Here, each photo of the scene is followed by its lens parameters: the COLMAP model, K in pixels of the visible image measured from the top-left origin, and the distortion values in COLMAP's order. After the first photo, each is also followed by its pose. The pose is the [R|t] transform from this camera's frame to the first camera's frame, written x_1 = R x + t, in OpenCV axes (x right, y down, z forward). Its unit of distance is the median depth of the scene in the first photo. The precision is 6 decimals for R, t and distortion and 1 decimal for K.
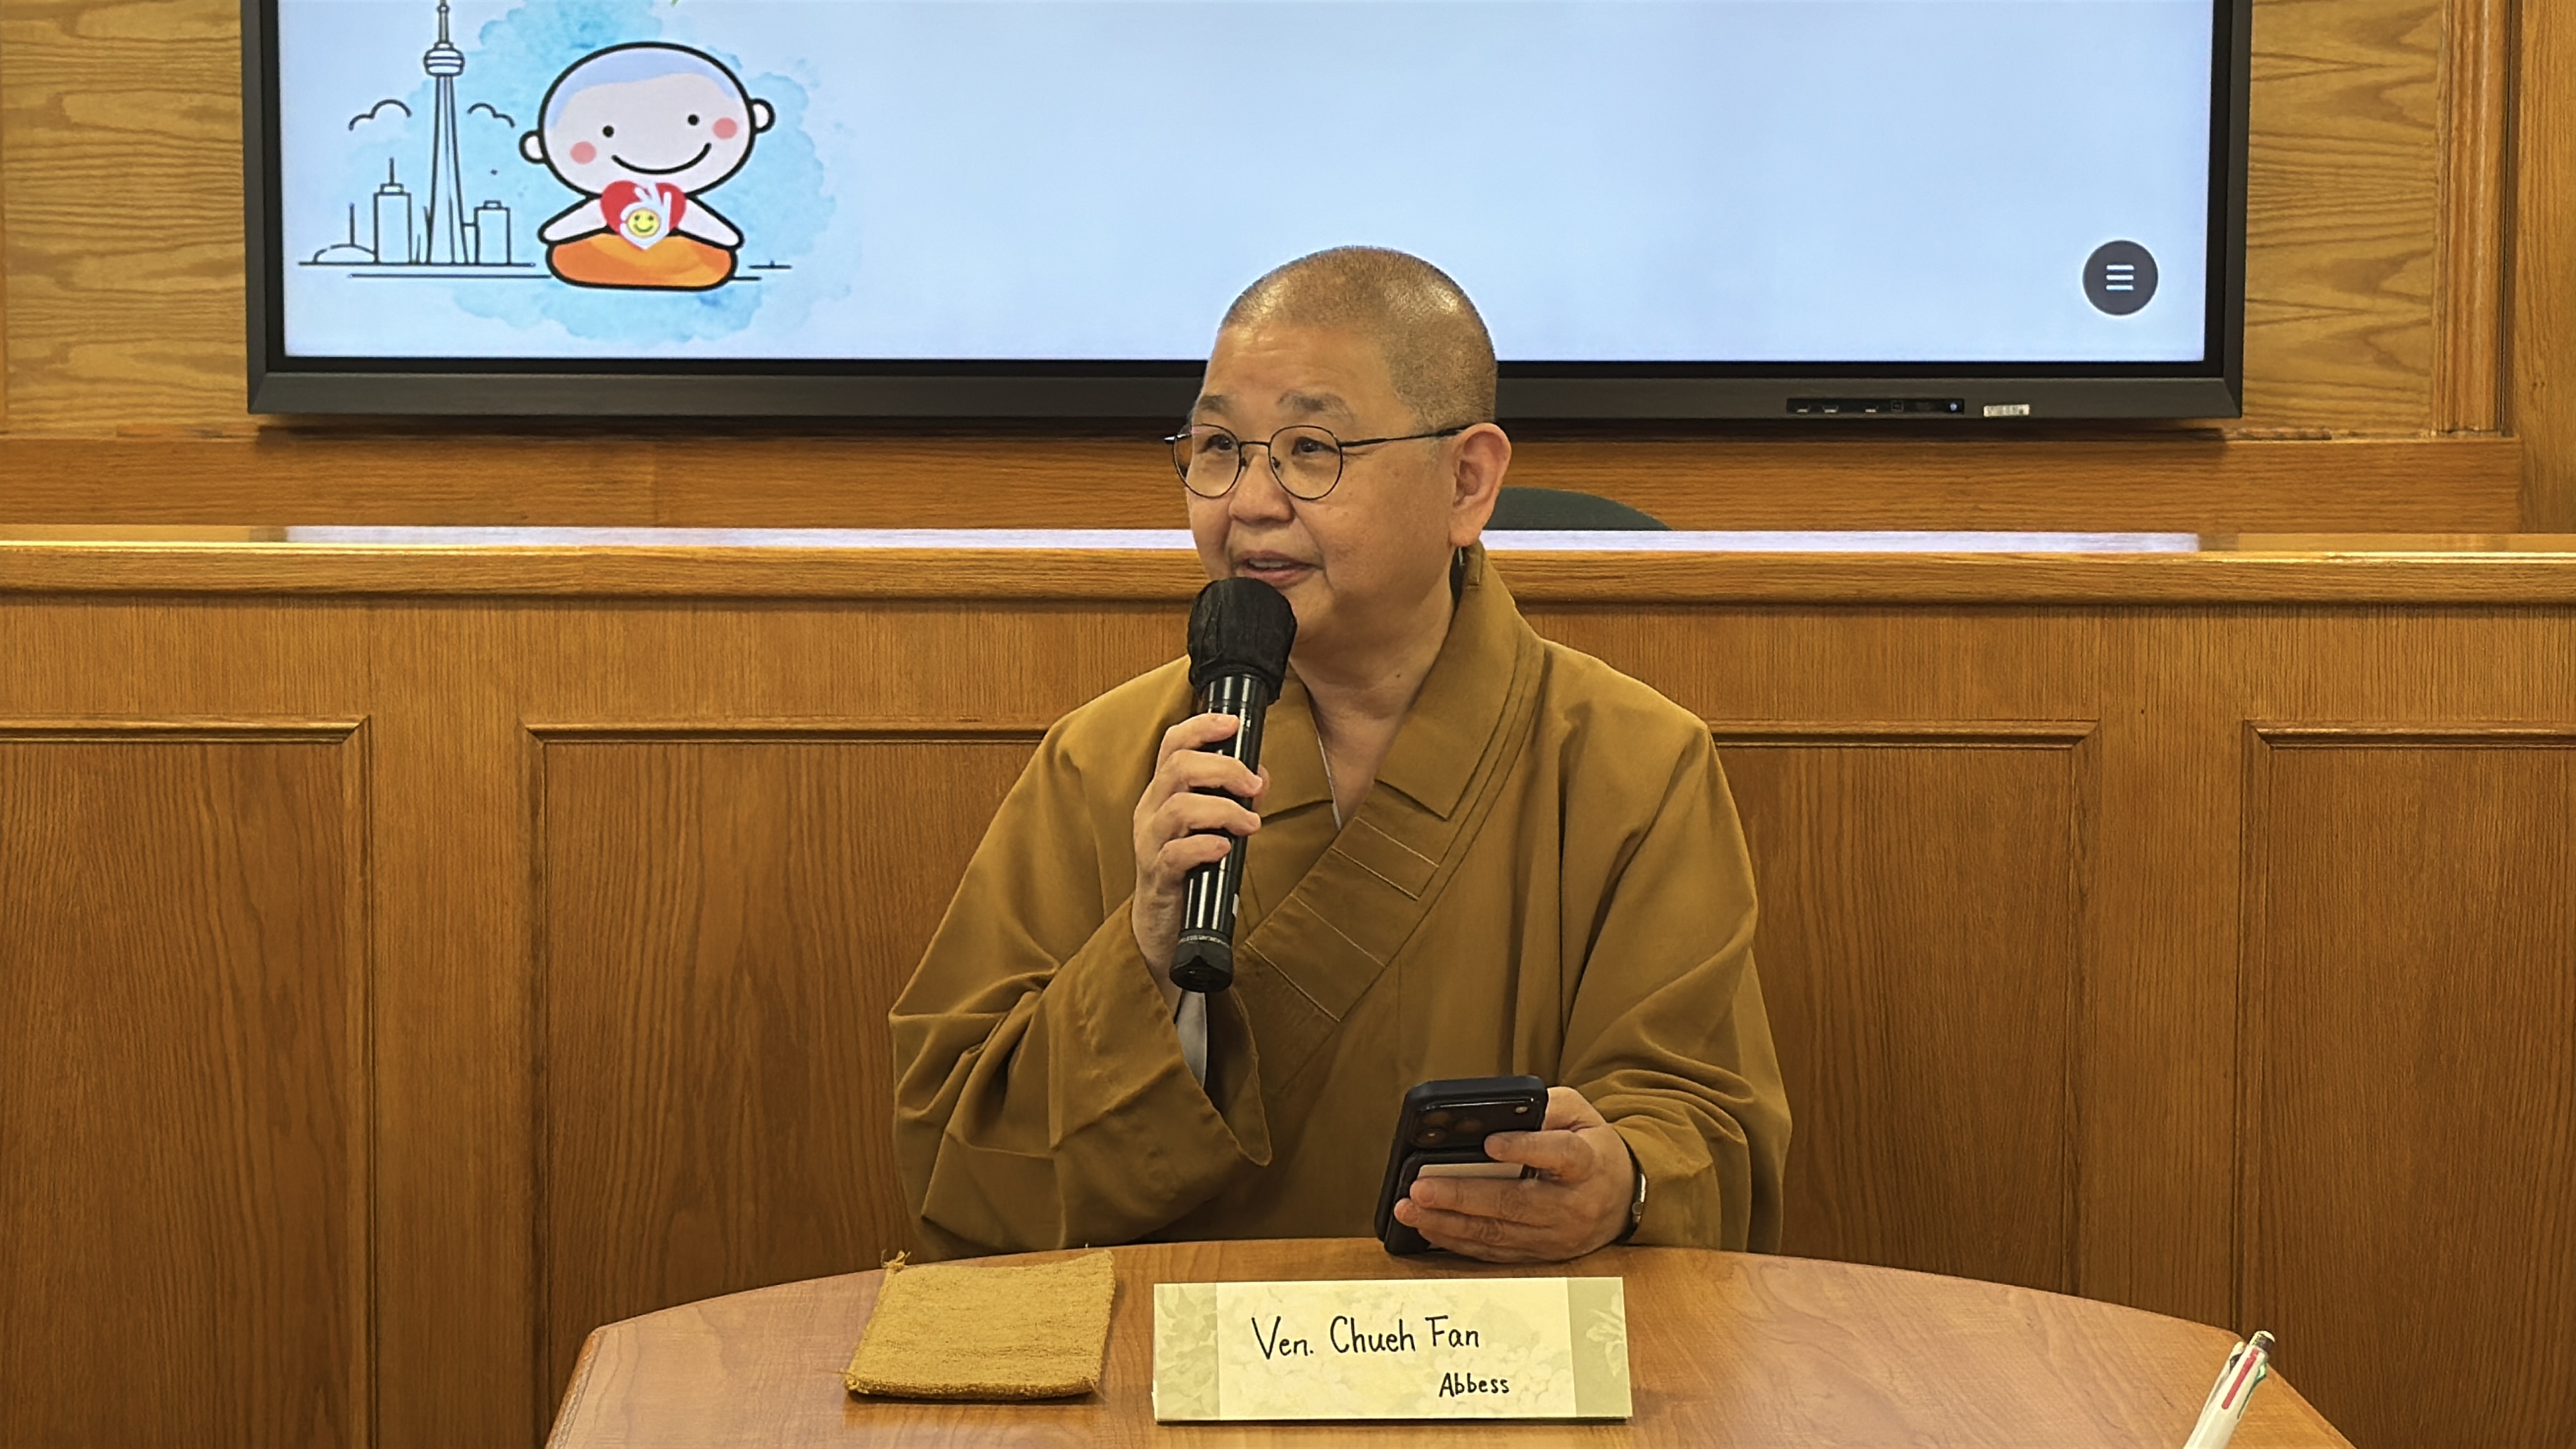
lens RADIAL K [[5577.5, 0, 1288.0], [0, 5577.5, 724.5], [0, 0, 1]] dist [0.147174, 0.258664]
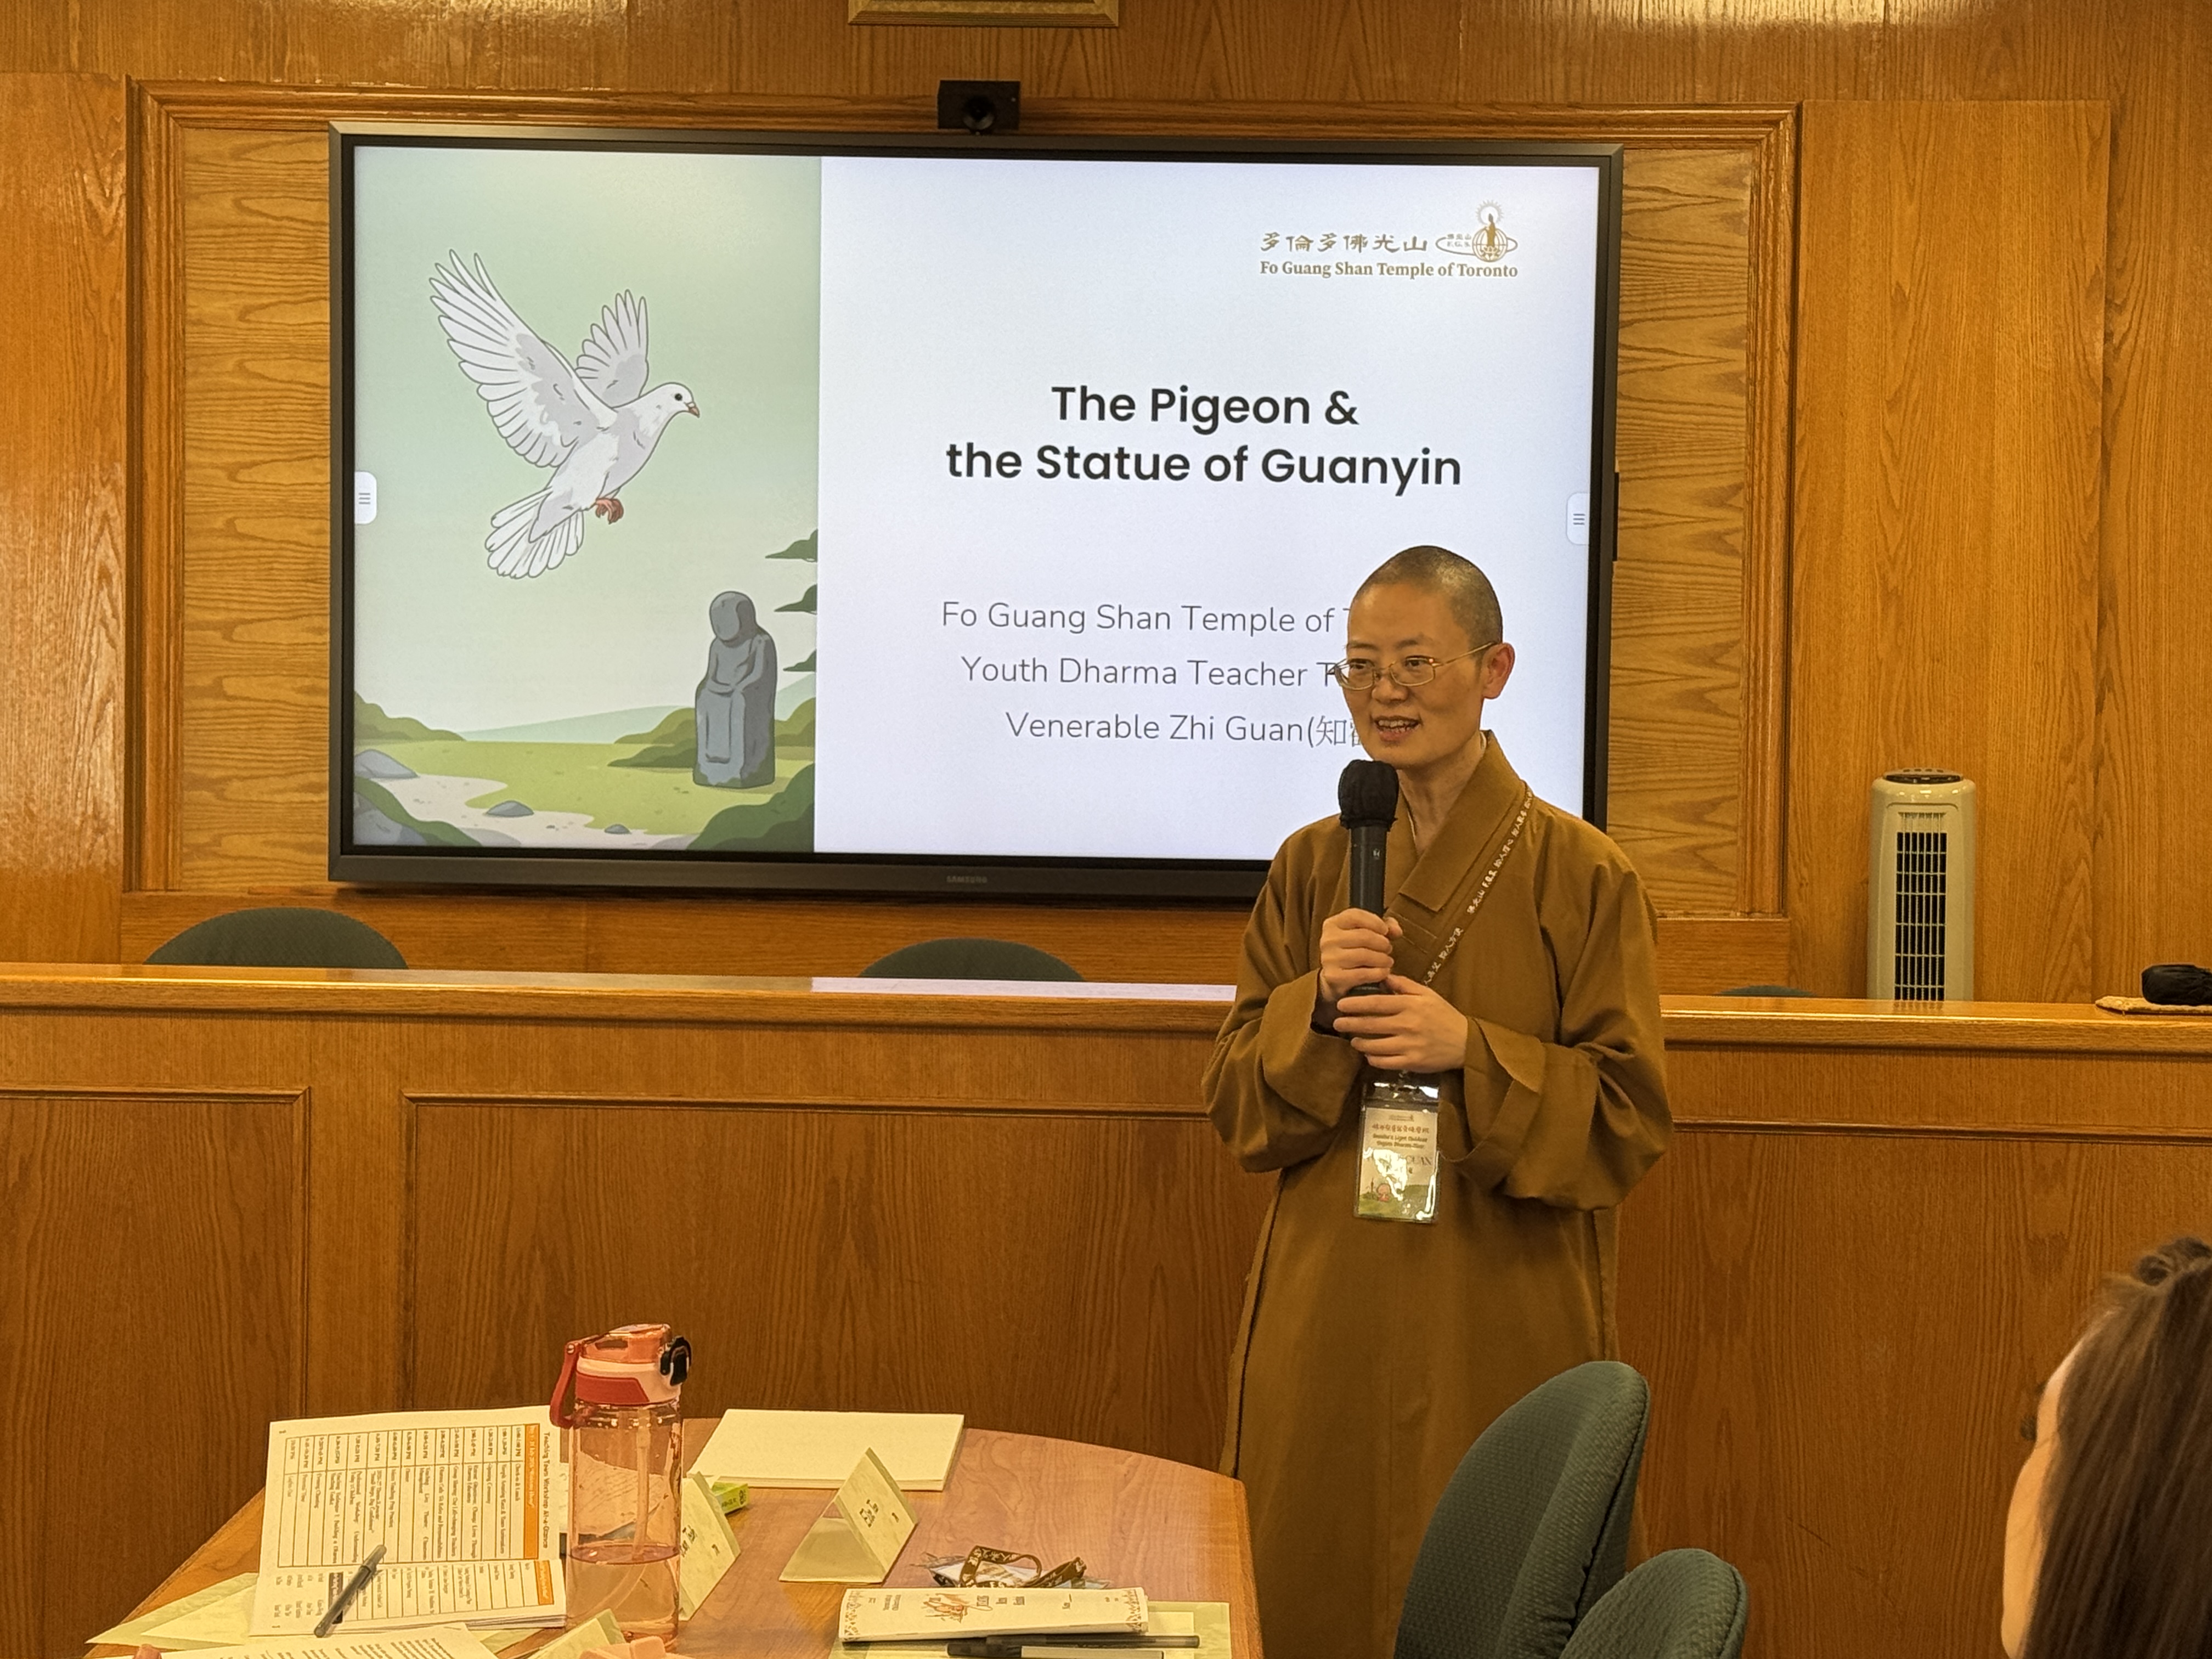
lens RADIAL K [[4102.8, 0, 1130.2], [0, 4102.8, 818.3], [0, 0, 1]] dist [0.182539, -0.158807]
pose [[0.998206, 0.015051, -0.057946, 0.141111], [-0.018294, 0.998271, -0.055860, -0.016525], [0.057005, 0.056820, 0.996756, -0.189981]]
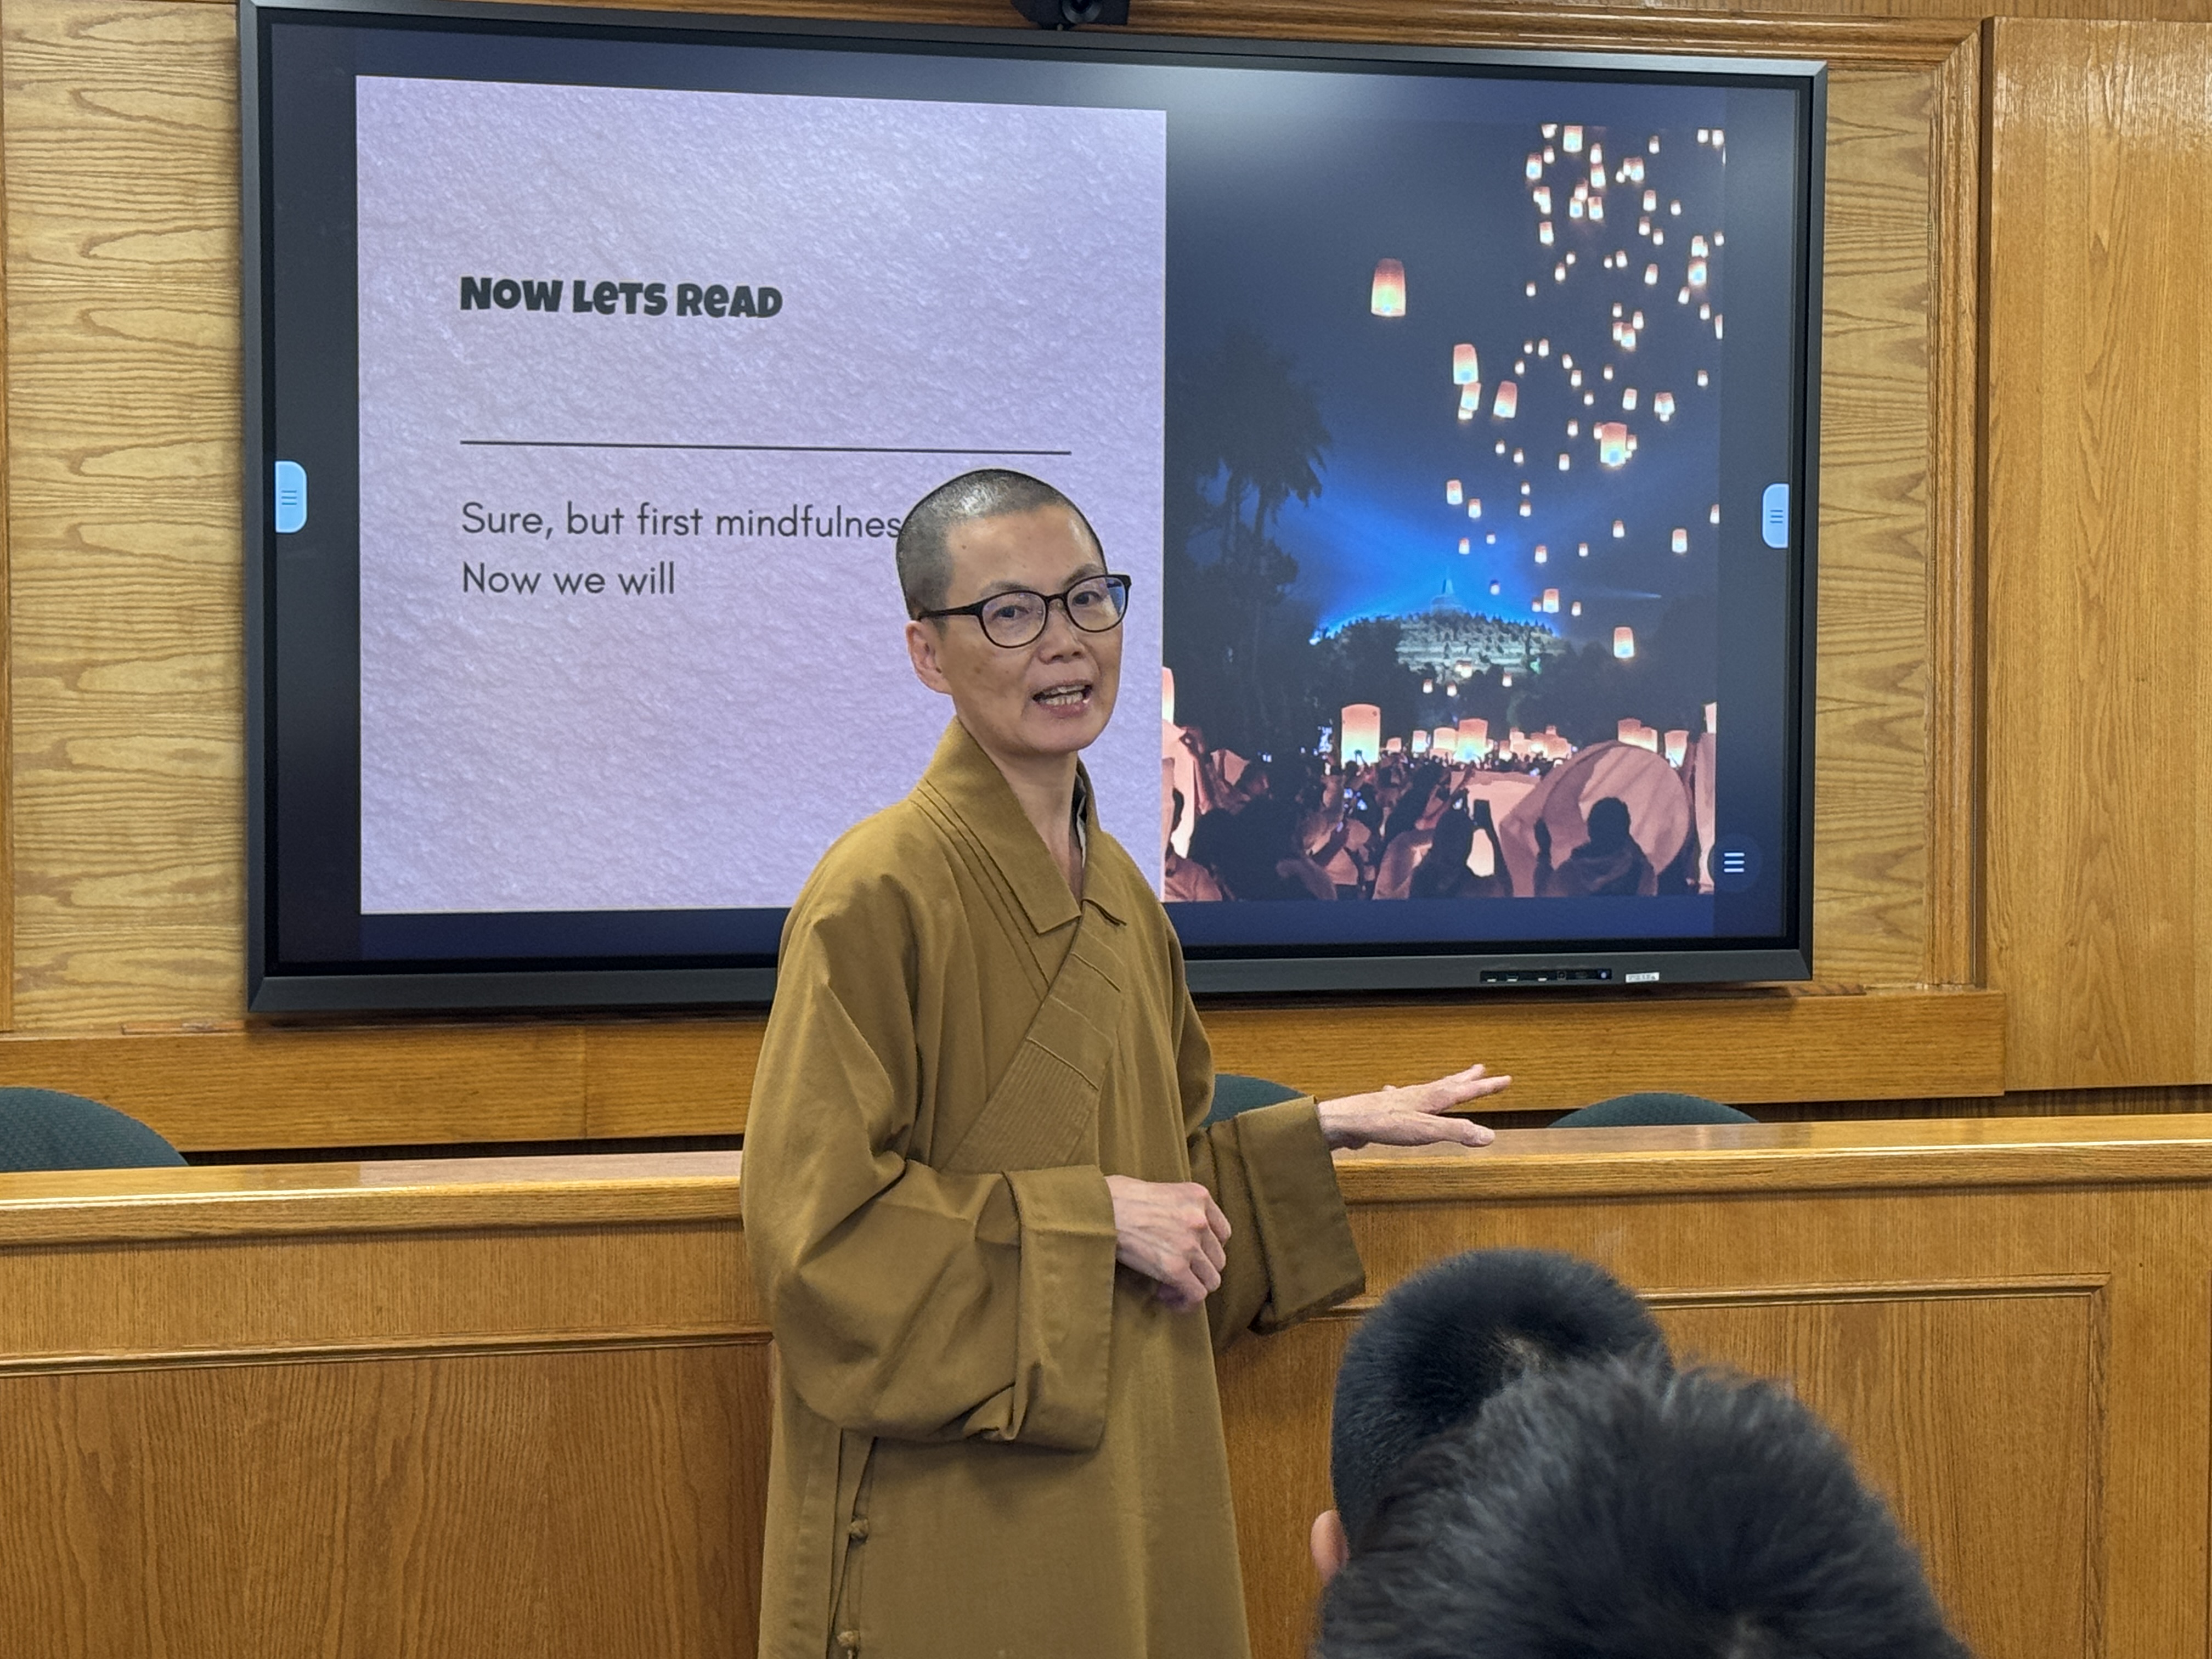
lens RADIAL K [[4560.6, 0, 1106.0], [0, 4560.6, 829.5], [0, 0, 1]] dist [0.138125, 0.143108]
pose [[0.967141, -0.011038, 0.254001, -0.338597], [0.024972, 0.998350, -0.051702, -0.052691], [-0.253012, 0.056346, 0.965821, 0.039702]]
